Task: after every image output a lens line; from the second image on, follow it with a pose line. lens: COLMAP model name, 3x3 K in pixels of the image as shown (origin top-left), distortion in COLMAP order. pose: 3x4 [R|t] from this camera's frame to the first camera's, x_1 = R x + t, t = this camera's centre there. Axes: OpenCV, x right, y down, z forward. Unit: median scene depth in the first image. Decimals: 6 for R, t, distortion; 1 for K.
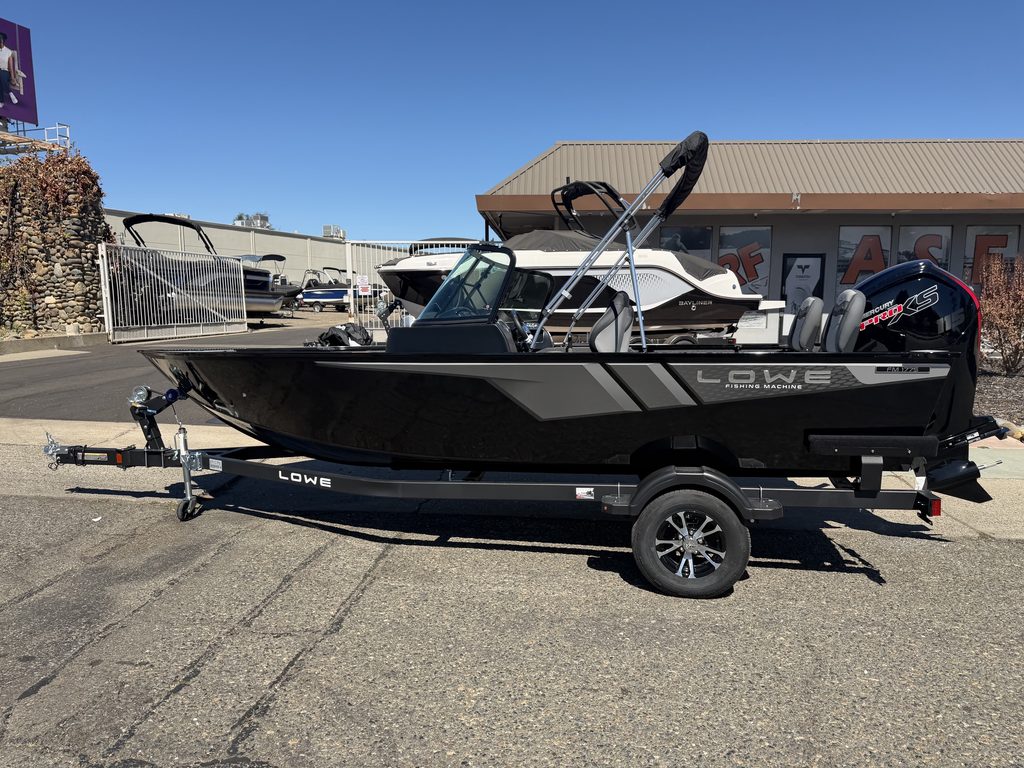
lens RADIAL K [[725.0, 0, 508.6], [0, 725.0, 390.6], [0, 0, 1]] dist [0.041132, -0.051891]
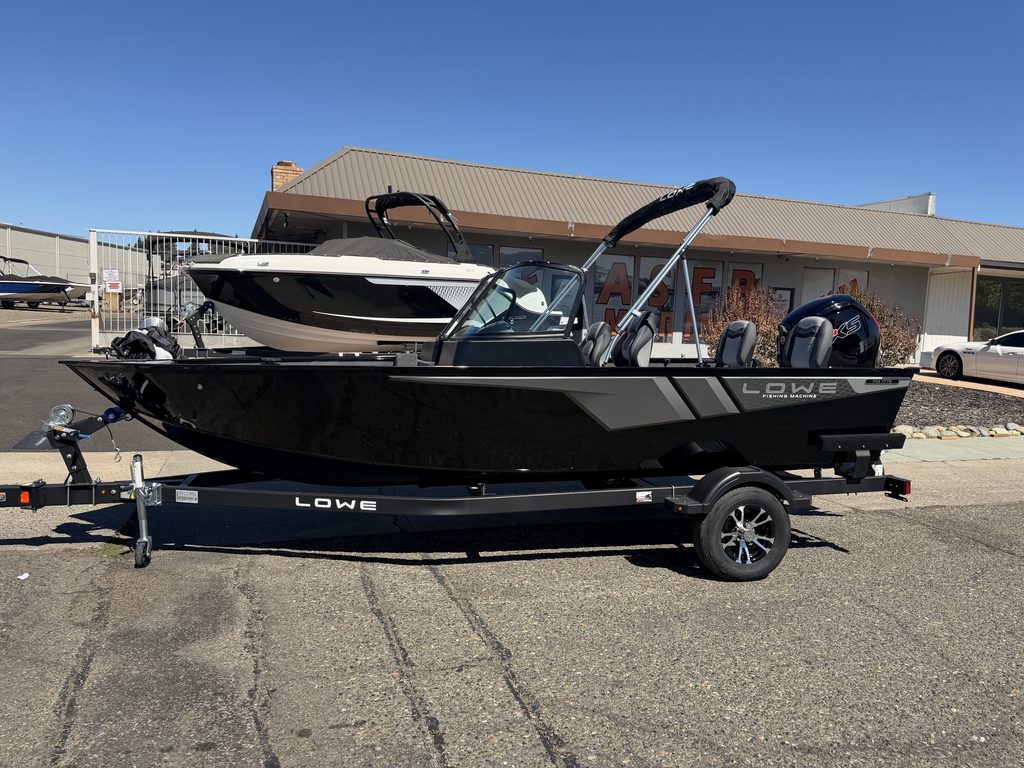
lens RADIAL K [[725.0, 0, 516.6], [0, 725.0, 384.0], [0, 0, 1]] dist [0.041132, -0.051891]
pose [[0.911462, -0.006434, 0.411334, -0.362048], [0.014627, 0.999752, -0.016773, -0.008038], [-0.411125, 0.021304, 0.911330, 0.061540]]
